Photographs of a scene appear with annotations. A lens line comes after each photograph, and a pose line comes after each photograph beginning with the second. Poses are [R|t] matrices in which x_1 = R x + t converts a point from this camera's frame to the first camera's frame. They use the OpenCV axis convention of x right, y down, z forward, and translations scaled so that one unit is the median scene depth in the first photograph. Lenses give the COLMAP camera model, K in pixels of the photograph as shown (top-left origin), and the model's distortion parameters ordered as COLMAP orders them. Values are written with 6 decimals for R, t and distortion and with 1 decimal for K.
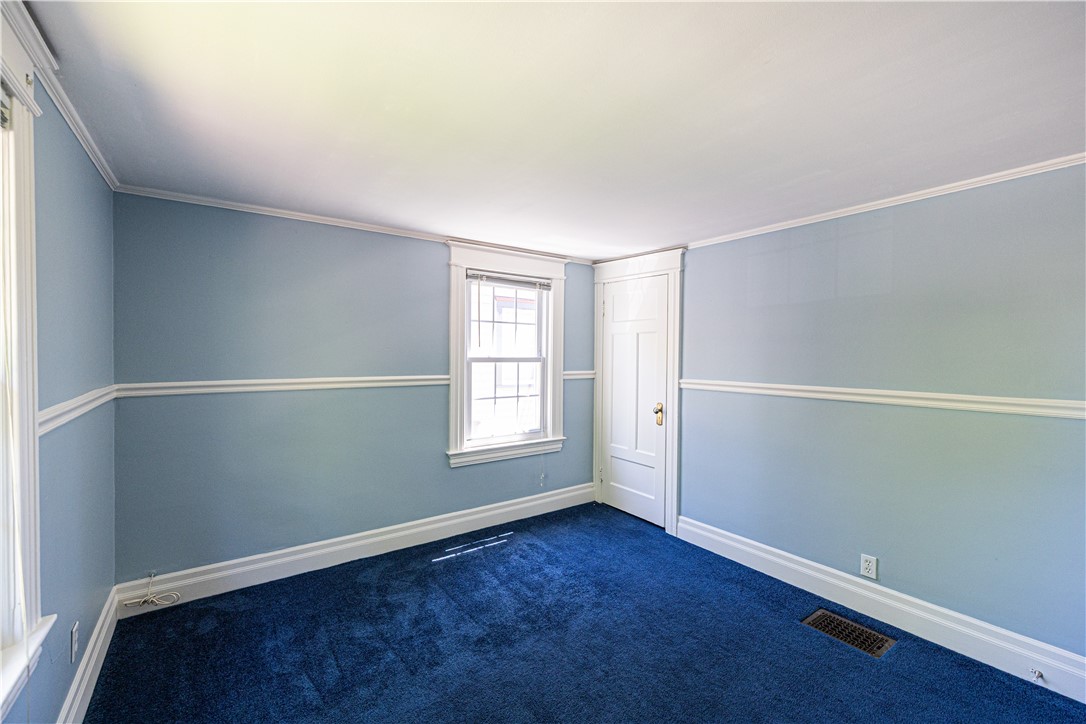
lens RADIAL K [[469.6, 0, 543.0], [0, 469.6, 362.0], [0, 0, 1]] dist [0.024189, -0.000075]
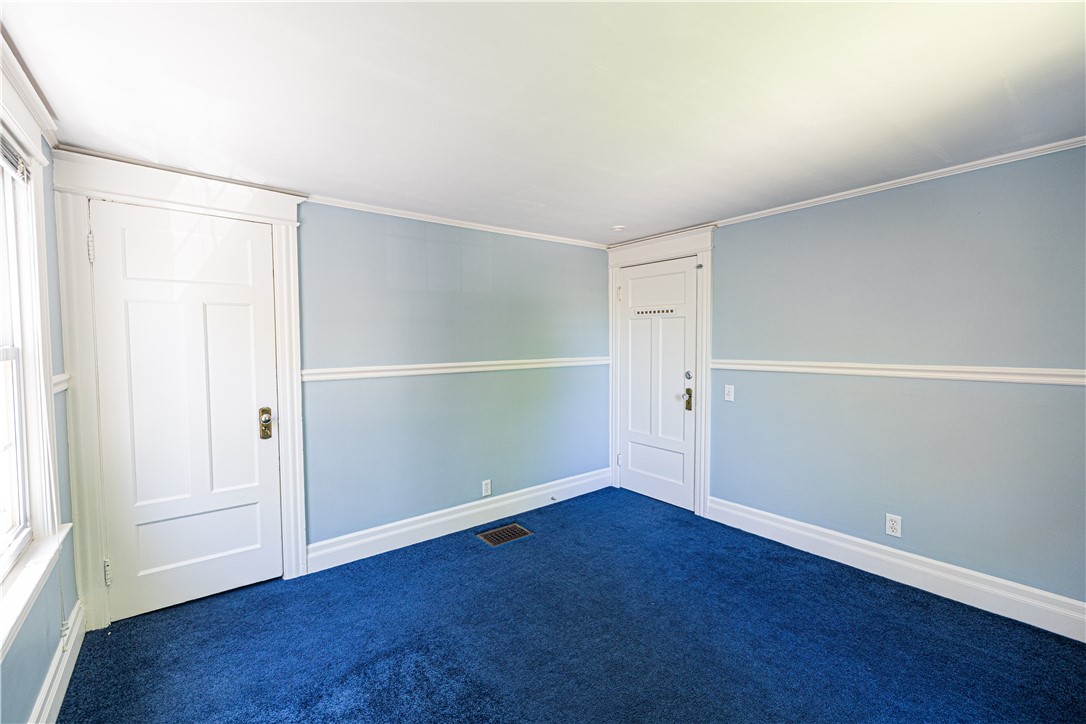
lens RADIAL K [[453.7, 0, 539.8], [0, 453.7, 360.3], [0, 0, 1]] dist [0.001851, 0.000295]
pose [[-0.037194, -0.060229, 0.997491, -0.460113], [0.018273, 0.997974, 0.060940, -0.017458], [-0.999141, 0.020493, -0.036018, 0.649060]]
